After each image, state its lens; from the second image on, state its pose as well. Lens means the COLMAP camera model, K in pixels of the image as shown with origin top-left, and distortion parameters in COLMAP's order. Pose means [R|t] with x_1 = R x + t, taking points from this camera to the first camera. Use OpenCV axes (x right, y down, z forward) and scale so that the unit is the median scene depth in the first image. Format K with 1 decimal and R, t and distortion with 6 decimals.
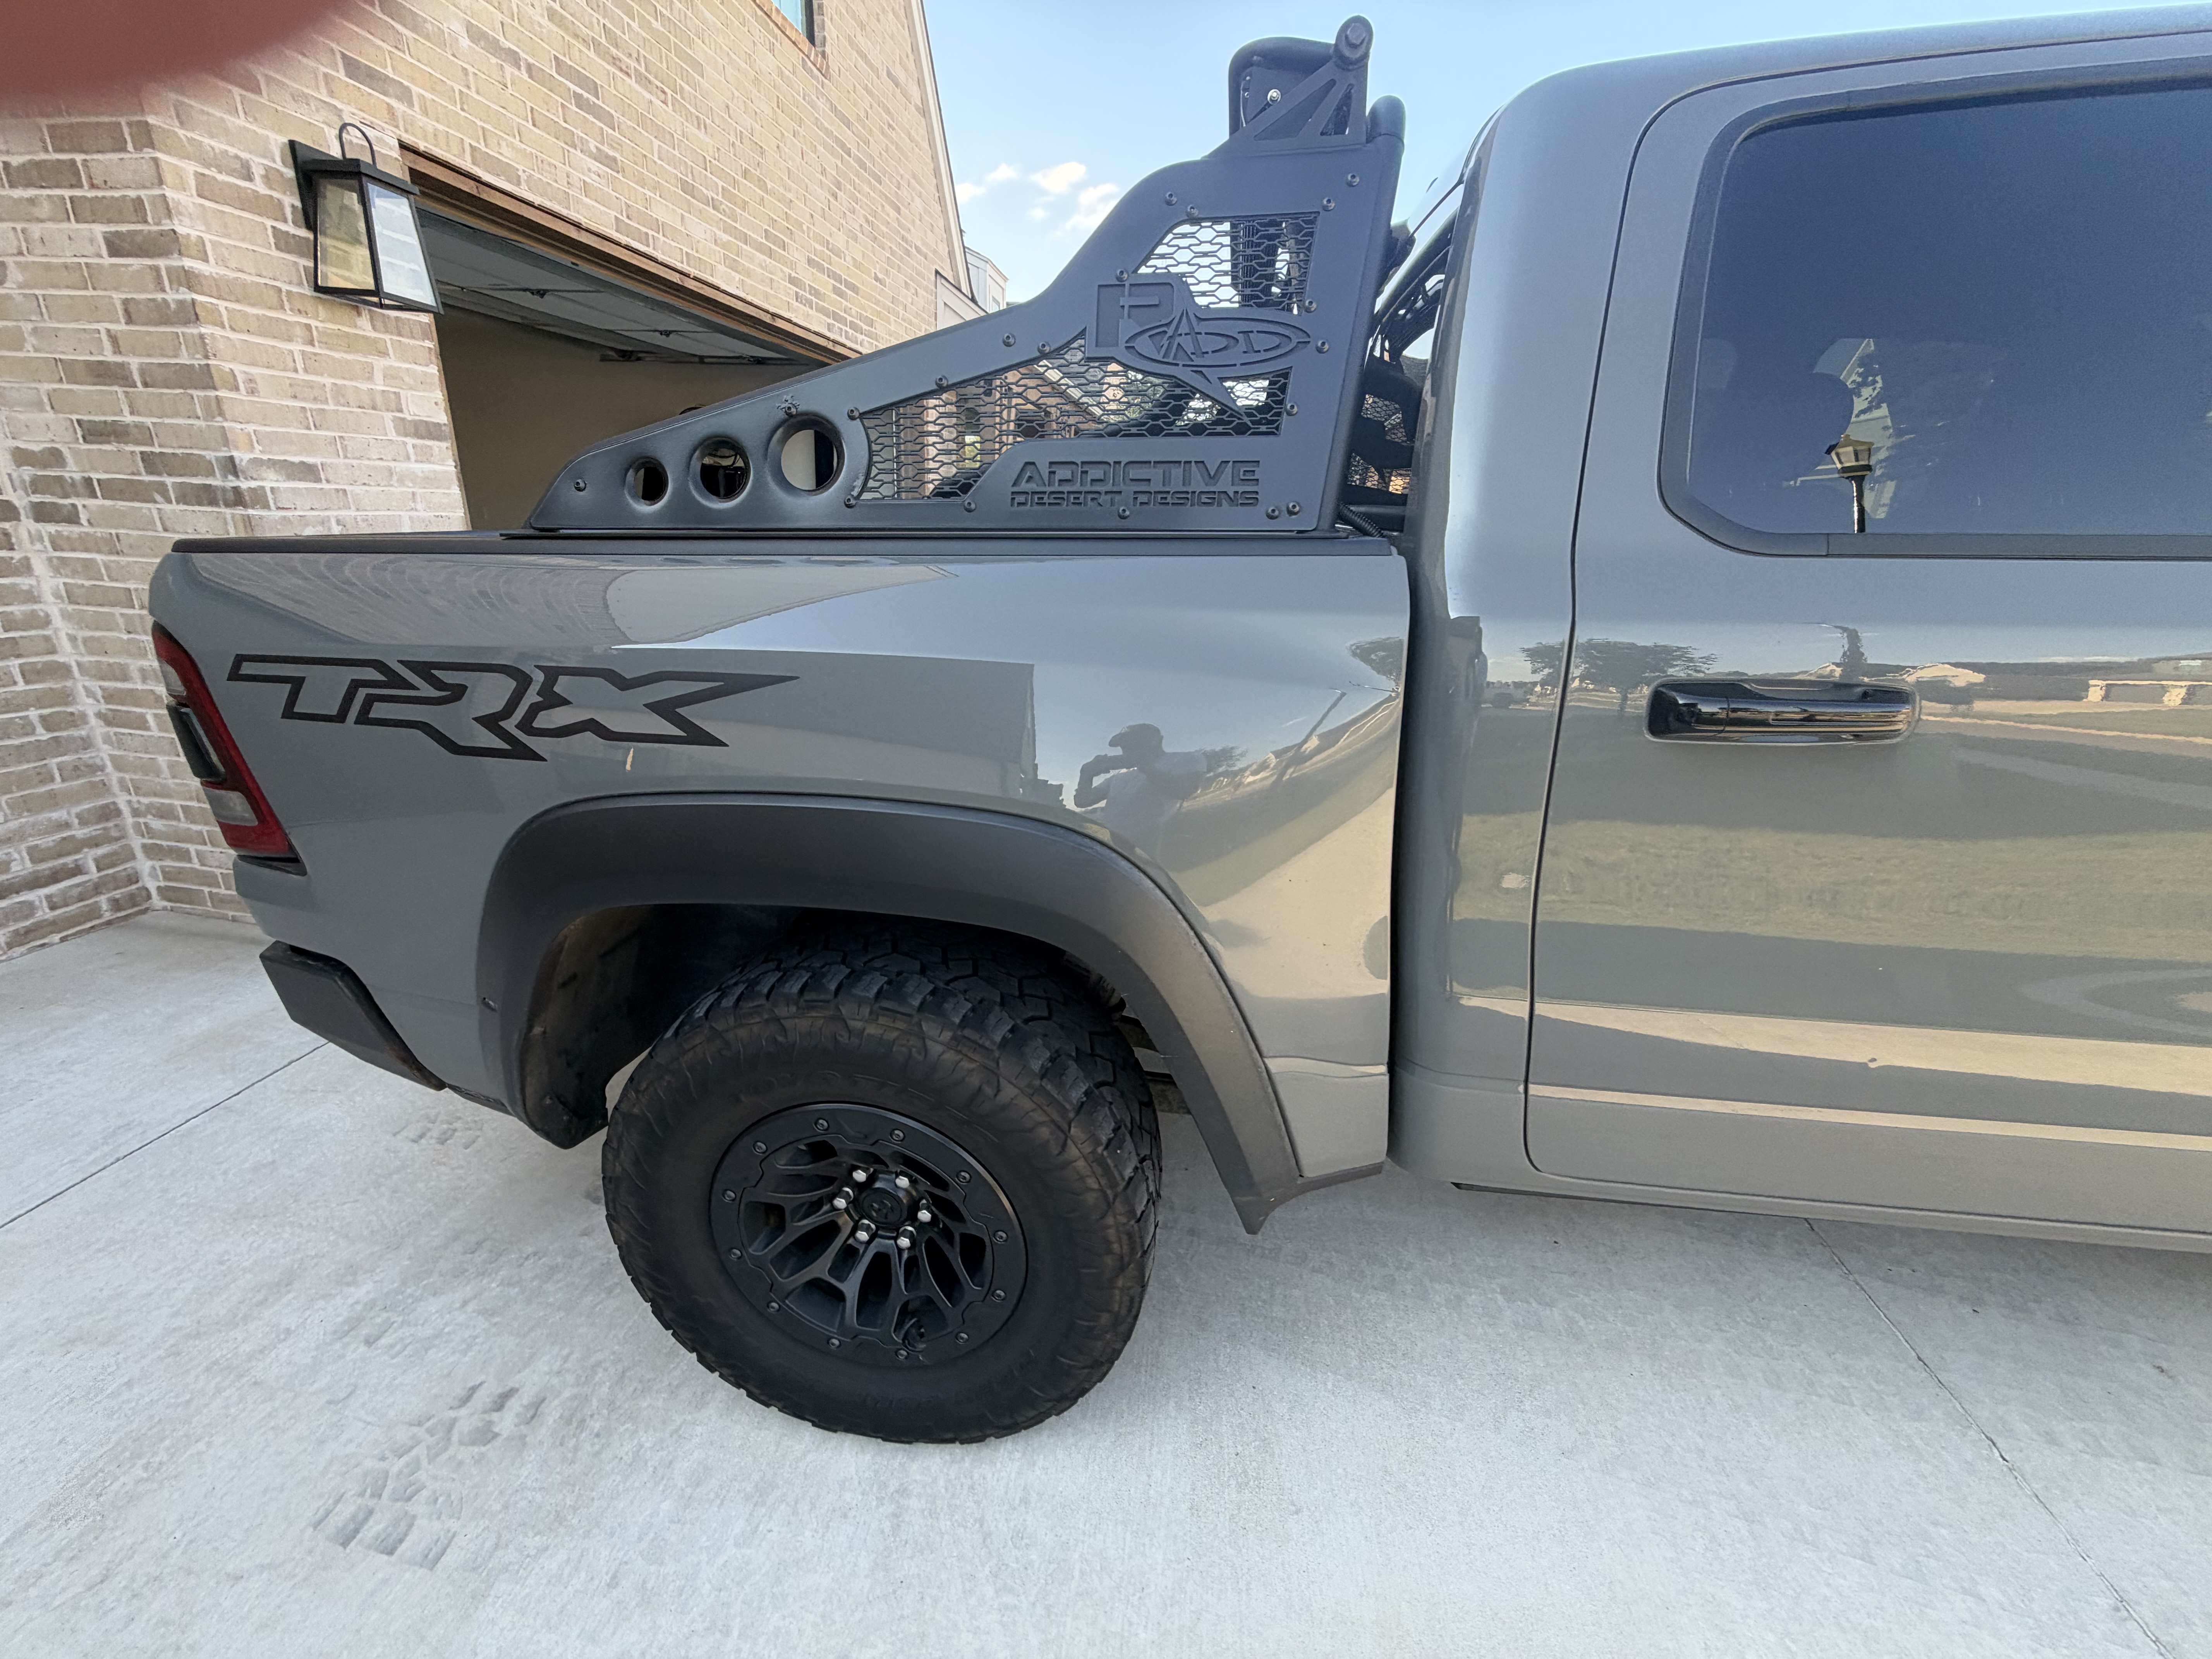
lens RADIAL K [[877.3, 0, 1103.5], [0, 877.3, 830.9], [0, 0, 1]] dist [0.000505, 0.000038]
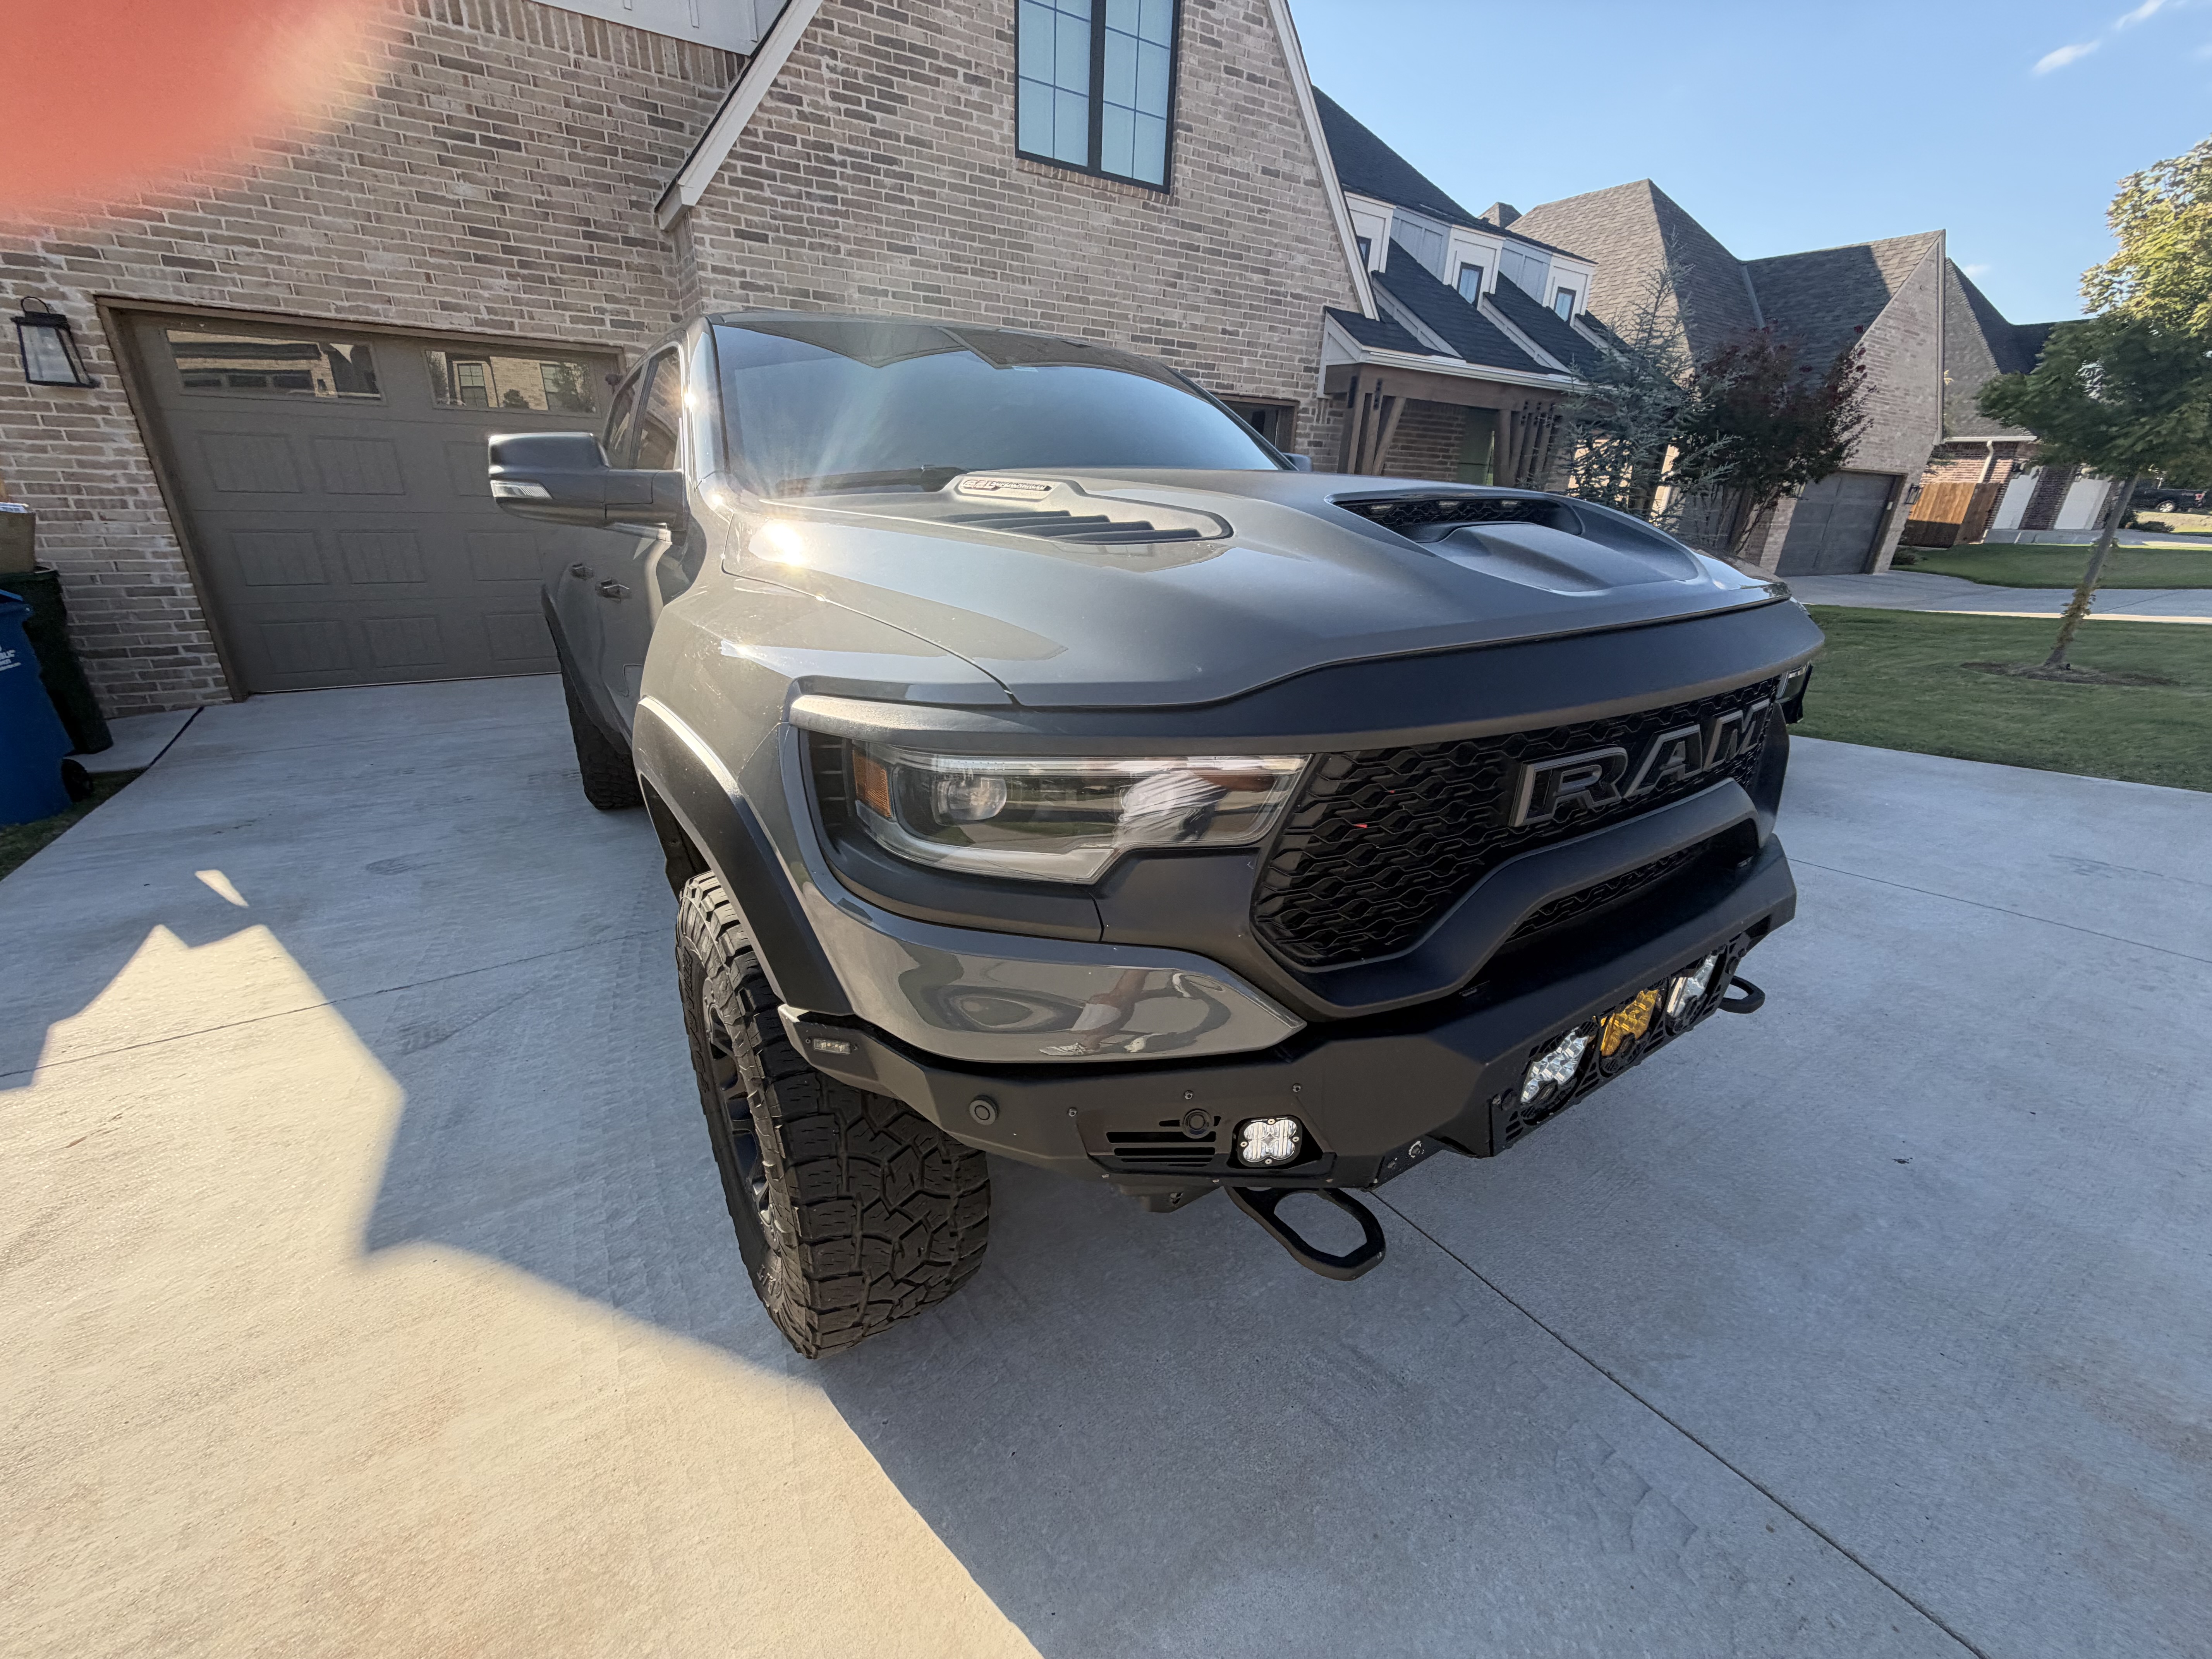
lens RADIAL K [[876.2, 0, 1104.7], [0, 876.2, 832.4], [0, 0, 1]] dist [0.000013, 0.000234]
pose [[0.659714, 0.259033, -0.705464, 1.786935], [-0.253304, 0.960434, 0.115777, -0.025671], [0.707541, 0.102317, 0.699226, 0.053761]]
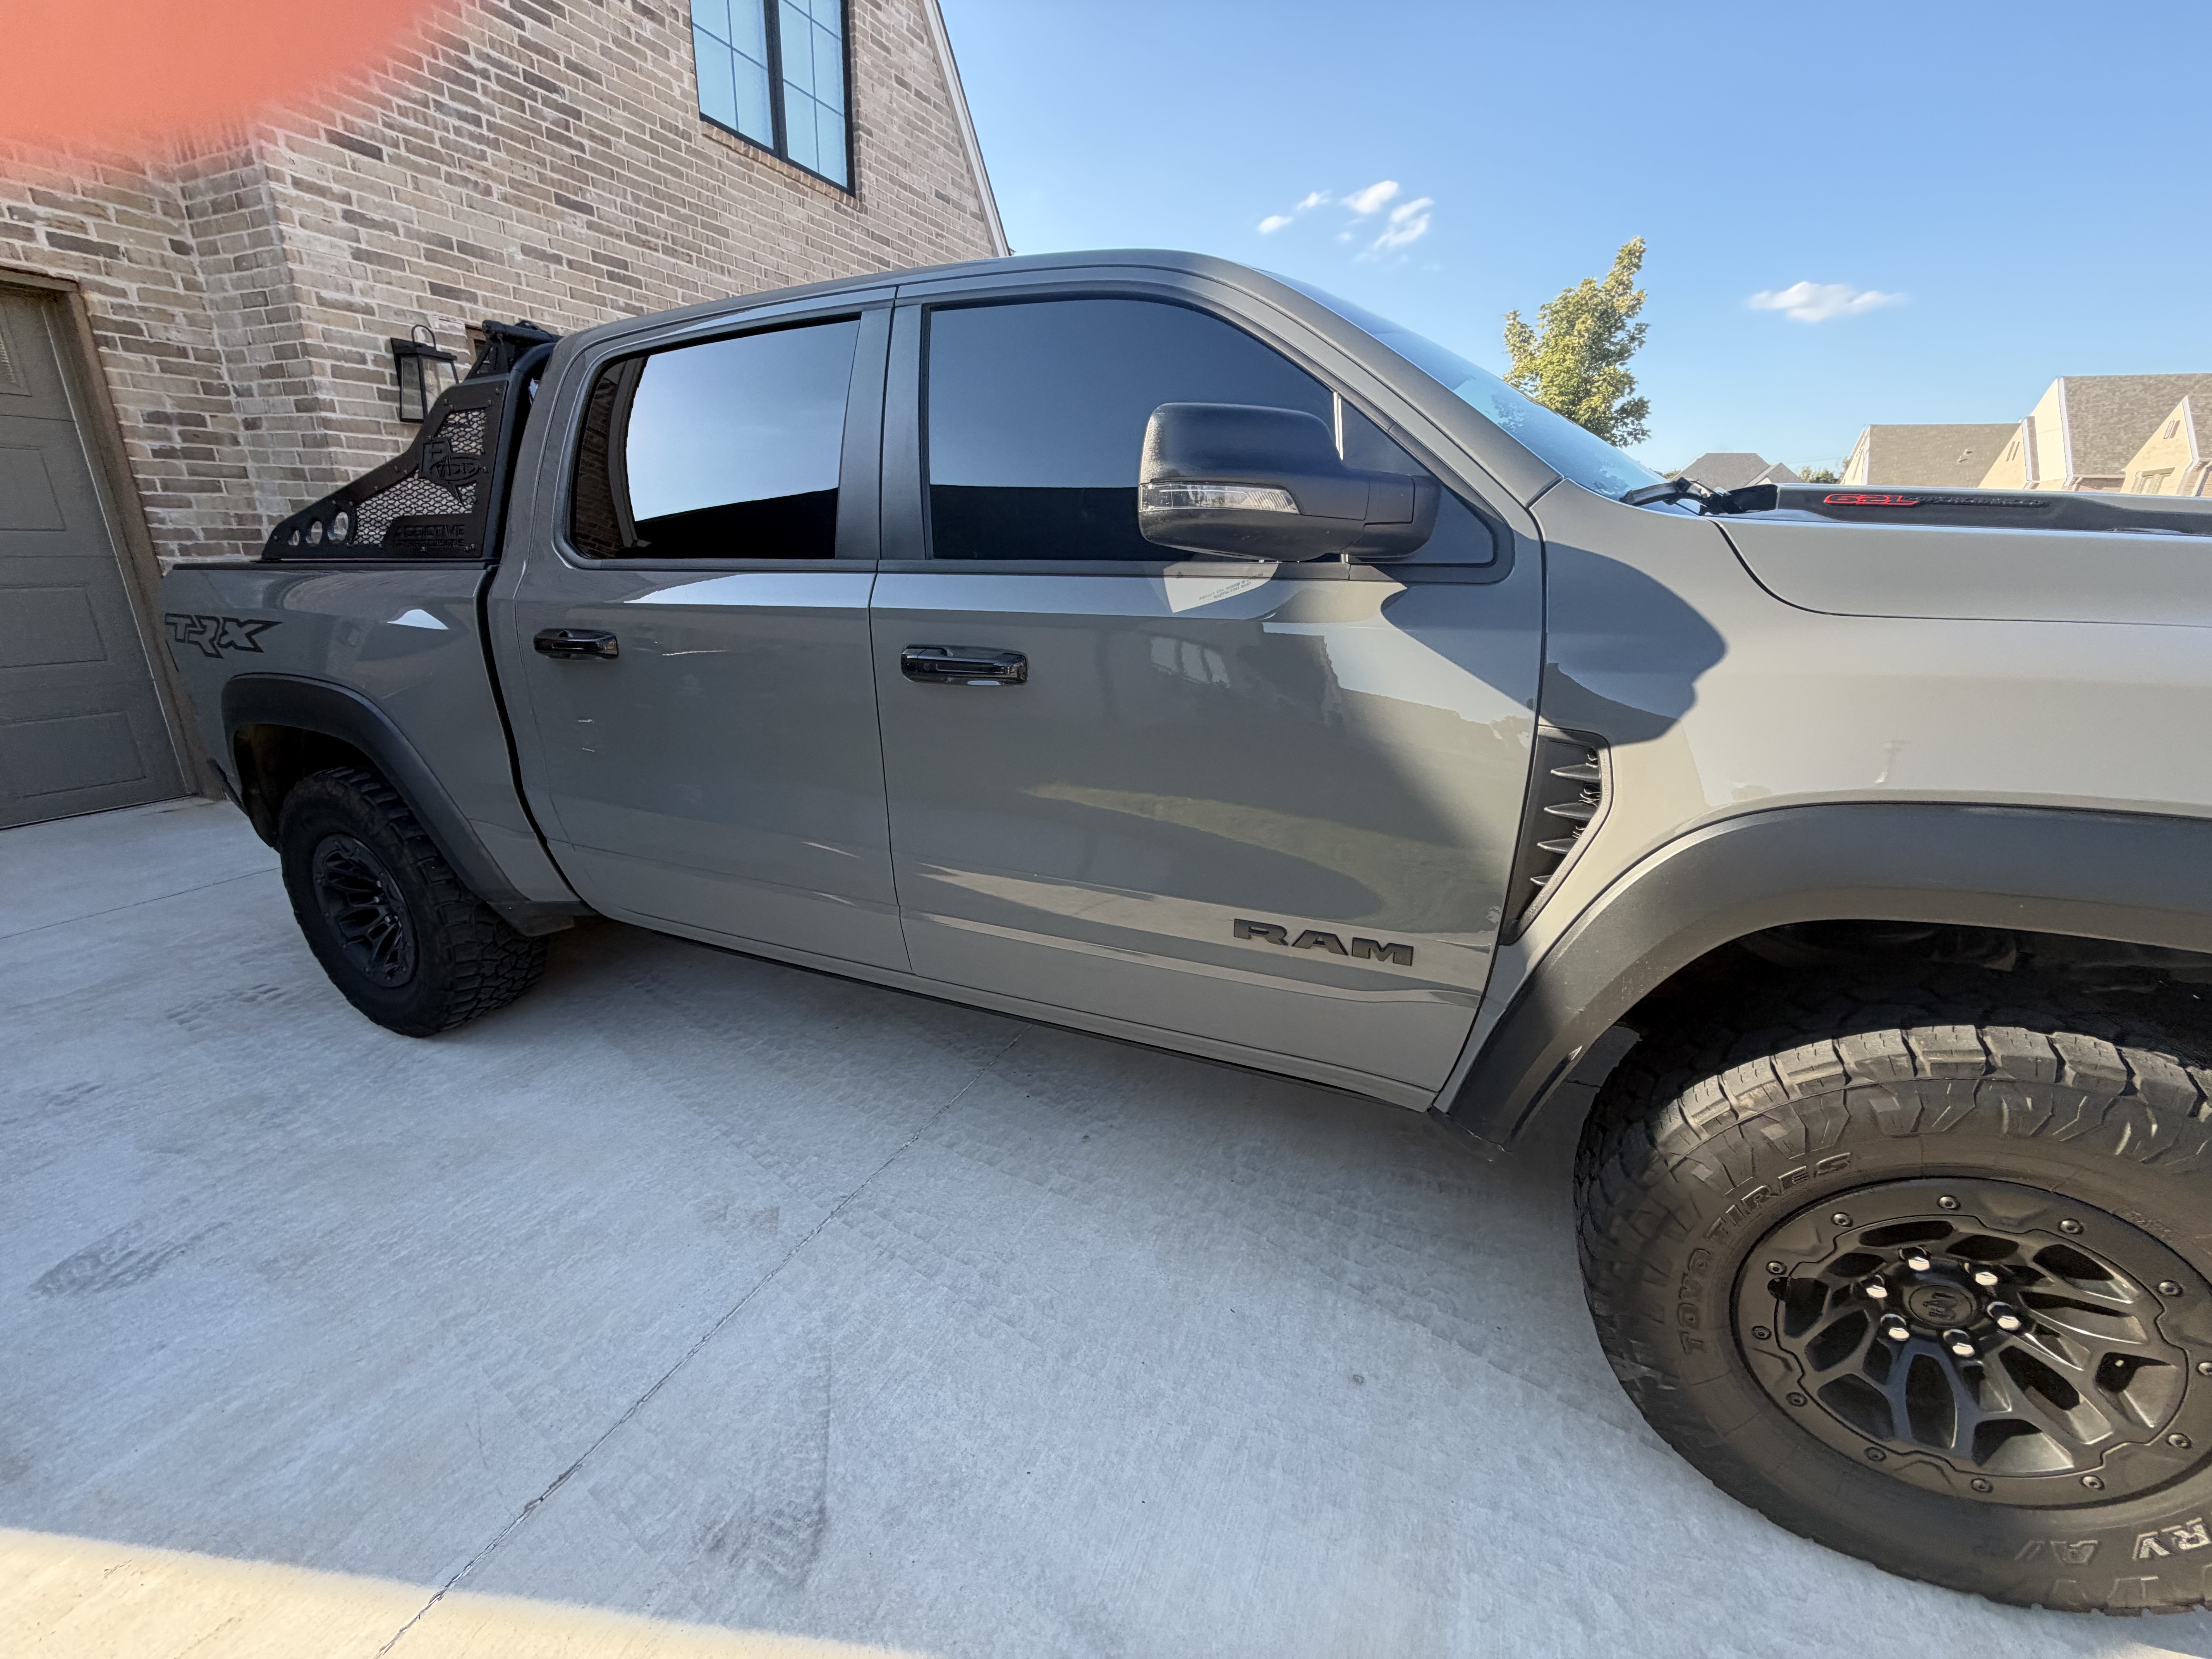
lens RADIAL K [[877.5, 0, 1103.5], [0, 877.5, 832.8], [0, 0, 1]] dist [-0.000449, 0.000086]
pose [[0.955706, 0.084747, -0.281858, 0.948989], [-0.091745, 0.995714, -0.011700, 0.079903], [0.279659, 0.037041, 0.959385, -0.228190]]
